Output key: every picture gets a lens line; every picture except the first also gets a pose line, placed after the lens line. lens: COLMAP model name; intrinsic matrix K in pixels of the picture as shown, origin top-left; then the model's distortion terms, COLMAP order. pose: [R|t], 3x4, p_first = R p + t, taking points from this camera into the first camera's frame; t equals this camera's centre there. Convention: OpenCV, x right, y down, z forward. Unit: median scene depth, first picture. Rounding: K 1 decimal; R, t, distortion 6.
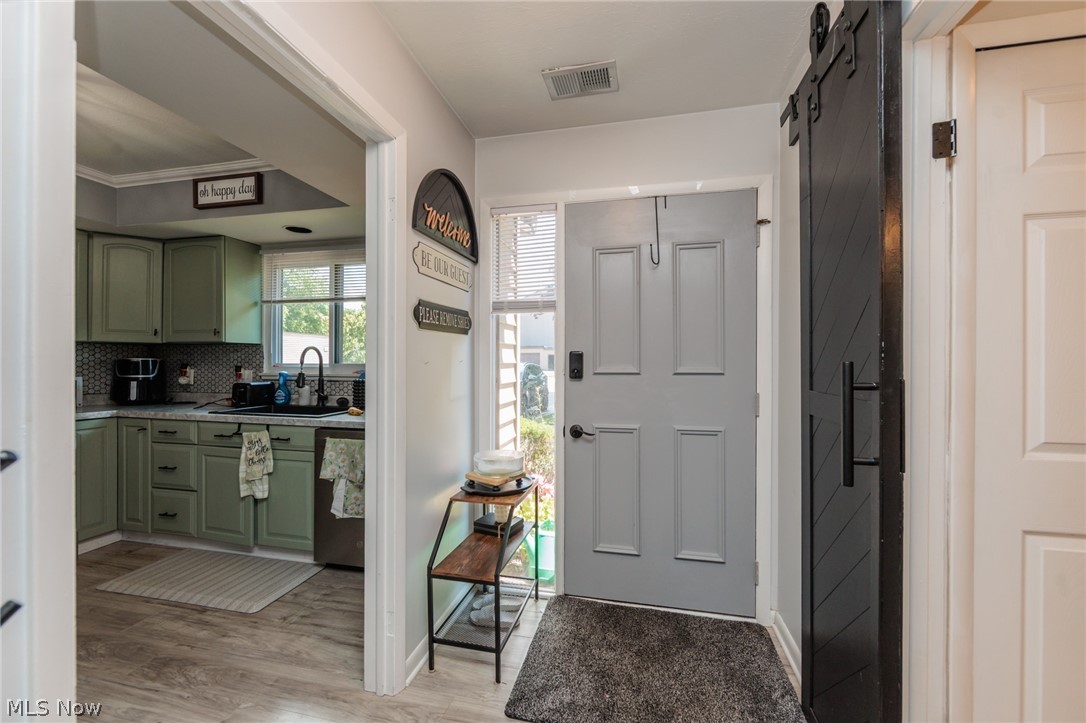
lens RADIAL K [[425.9, 0, 543.2], [0, 425.9, 363.3], [0, 0, 1]] dist [-0.004009, -0.000139]
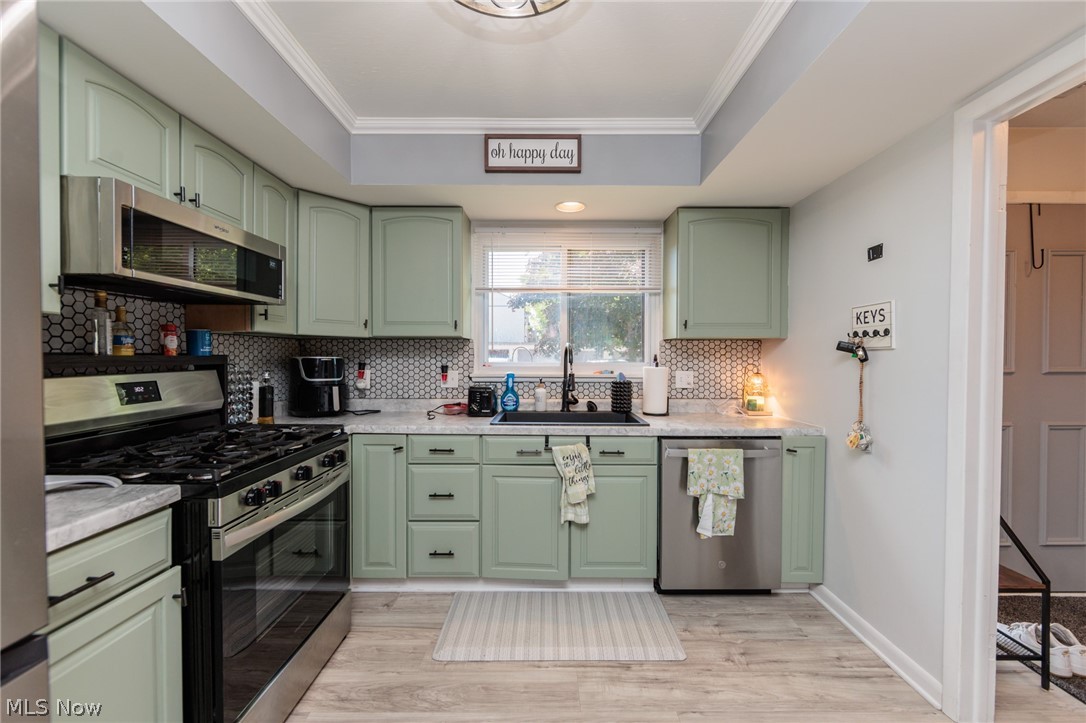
lens RADIAL K [[425.9, 0, 538.0], [0, 425.9, 363.2], [0, 0, 1]] dist [-0.004009, -0.000139]
pose [[0.976587, -0.003377, 0.215098, -0.771927], [0.000568, 0.999914, 0.013116, -0.010169], [-0.215124, -0.012686, 0.976504, 0.161835]]
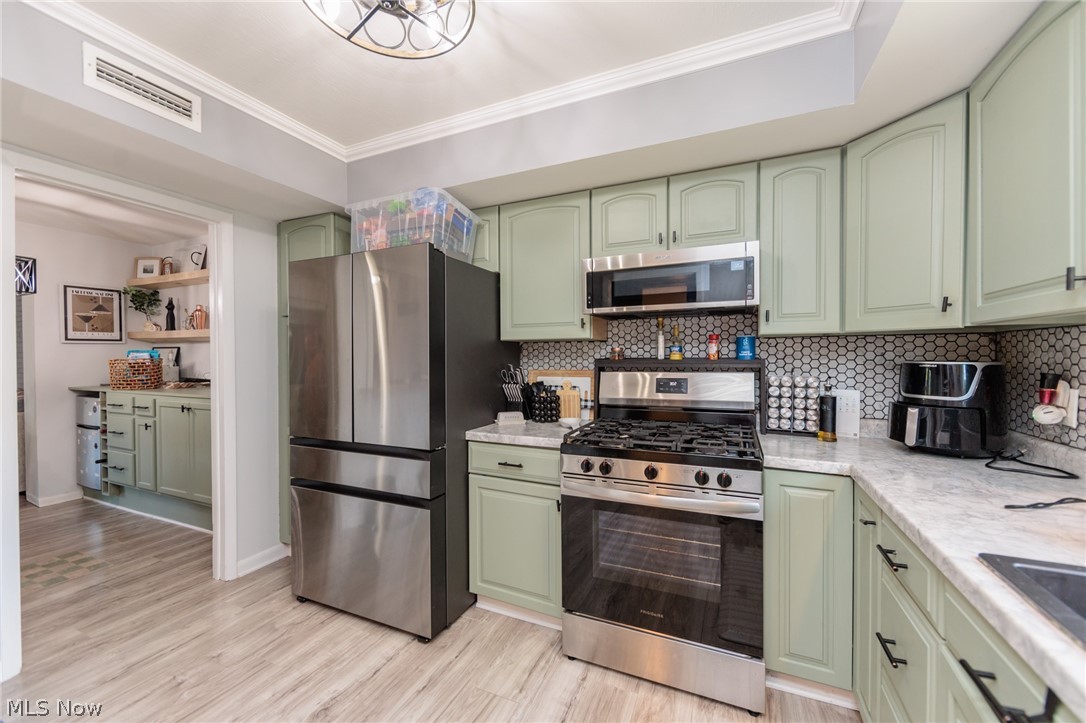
lens RADIAL K [[425.9, 0, 537.1], [0, 425.9, 359.9], [0, 0, 1]] dist [-0.004009, -0.000139]
pose [[-0.188434, 0.010309, -0.982032, -0.393437], [0.000728, 0.999946, 0.010358, -0.019568], [0.982086, 0.001237, -0.188431, 0.660392]]
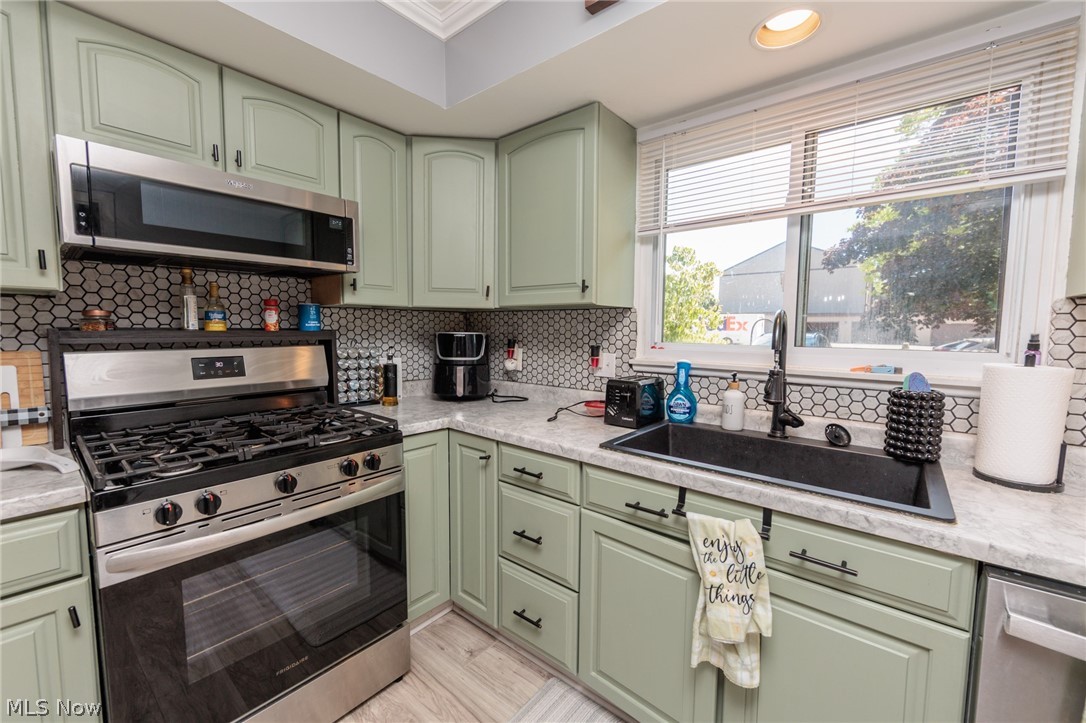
lens RADIAL K [[425.9, 0, 549.8], [0, 425.9, 361.0], [0, 0, 1]] dist [-0.004009, -0.000139]
pose [[0.897734, 0.039581, -0.438756, -0.551036], [-0.008419, 0.997315, 0.072745, -0.016903], [0.440457, -0.061611, 0.895657, 0.470460]]
